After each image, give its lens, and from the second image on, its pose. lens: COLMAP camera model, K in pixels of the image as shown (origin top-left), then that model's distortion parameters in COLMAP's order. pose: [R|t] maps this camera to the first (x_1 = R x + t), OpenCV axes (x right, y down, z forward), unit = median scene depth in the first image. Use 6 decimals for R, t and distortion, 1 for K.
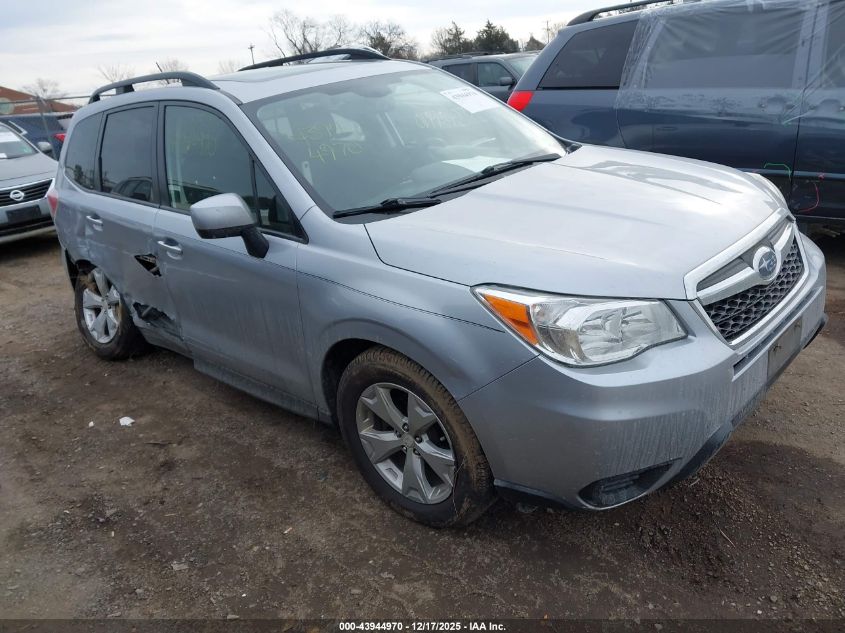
lens RADIAL K [[647.6, 0, 422.5], [0, 647.6, 316.5], [0, 0, 1]] dist [0.064119, -0.077945]
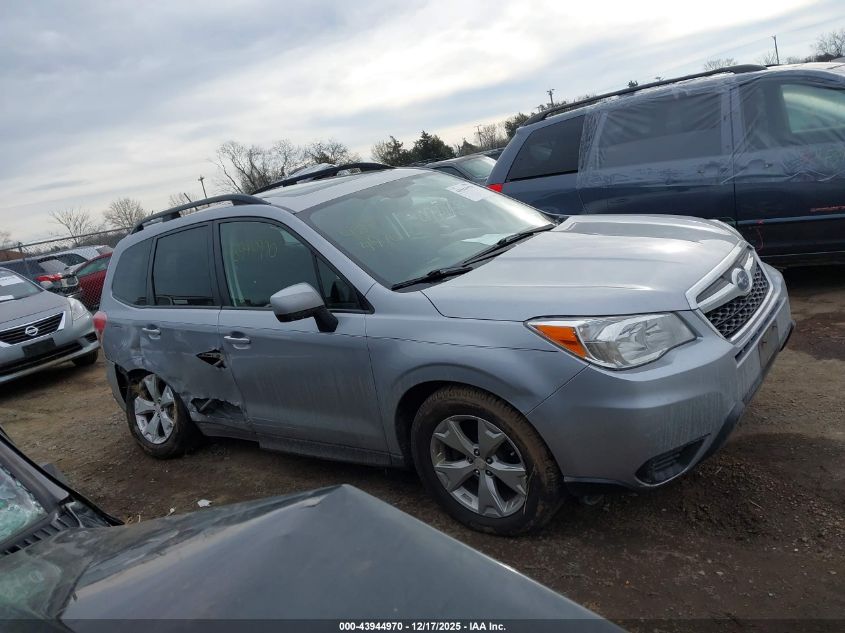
lens RADIAL K [[647.6, 0, 422.5], [0, 647.6, 316.5], [0, 0, 1]] dist [0.064119, -0.077945]
pose [[0.990695, -0.121892, 0.060546, -0.156334], [0.129663, 0.980498, -0.147688, 0.083515], [-0.041363, 0.154165, 0.987179, -0.199027]]
